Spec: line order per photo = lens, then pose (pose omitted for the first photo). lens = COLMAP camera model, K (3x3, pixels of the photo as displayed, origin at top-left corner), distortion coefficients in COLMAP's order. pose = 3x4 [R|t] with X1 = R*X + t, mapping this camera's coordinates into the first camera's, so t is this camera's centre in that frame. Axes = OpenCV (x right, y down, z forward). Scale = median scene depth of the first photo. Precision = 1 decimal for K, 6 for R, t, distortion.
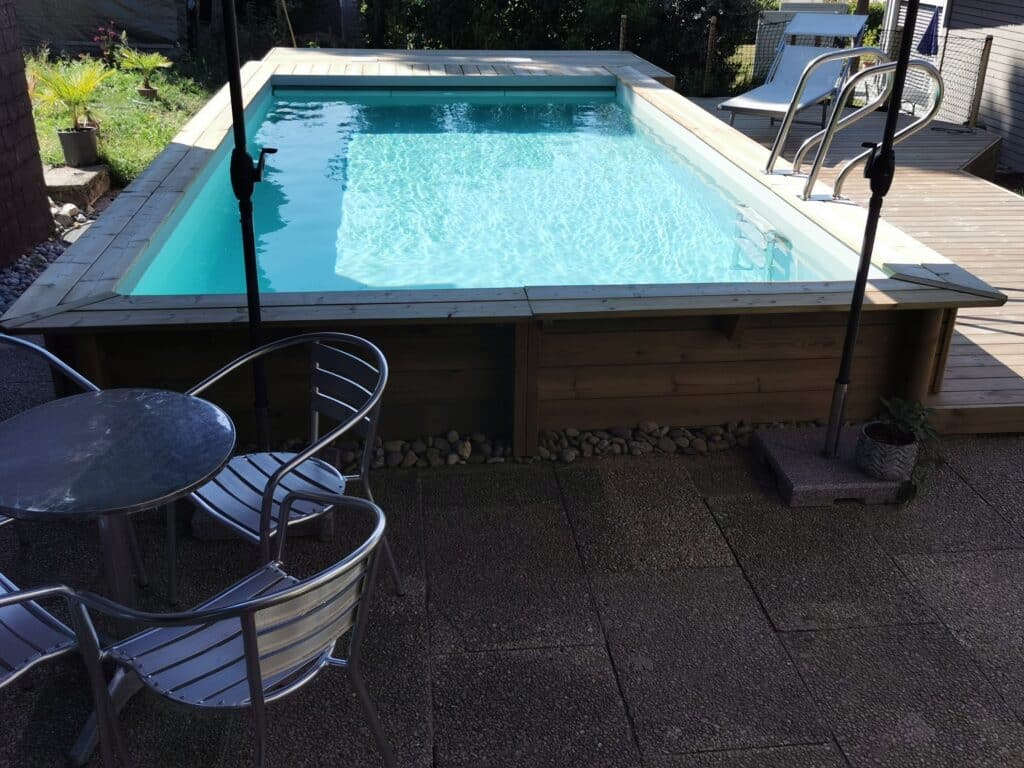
lens RADIAL K [[1028.9, 0, 512.0], [0, 1028.9, 384.0], [0, 0, 1]] dist [0.071277, -0.004259]
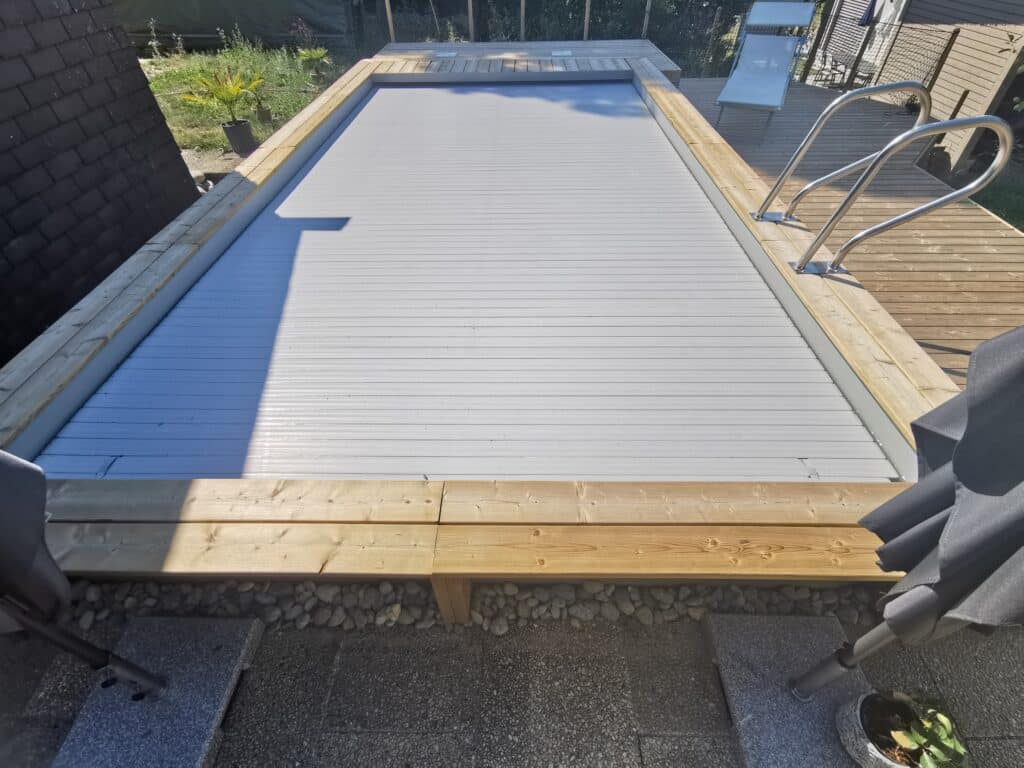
lens RADIAL K [[471.3, 0, 512.0], [0, 471.3, 384.0], [0, 0, 1]] dist [0.050079, -0.020455]
pose [[0.991281, 0.065738, -0.114192, 0.097650], [-0.023612, 0.941247, 0.336892, -0.279443], [0.129630, -0.331259, 0.934593, 0.649315]]
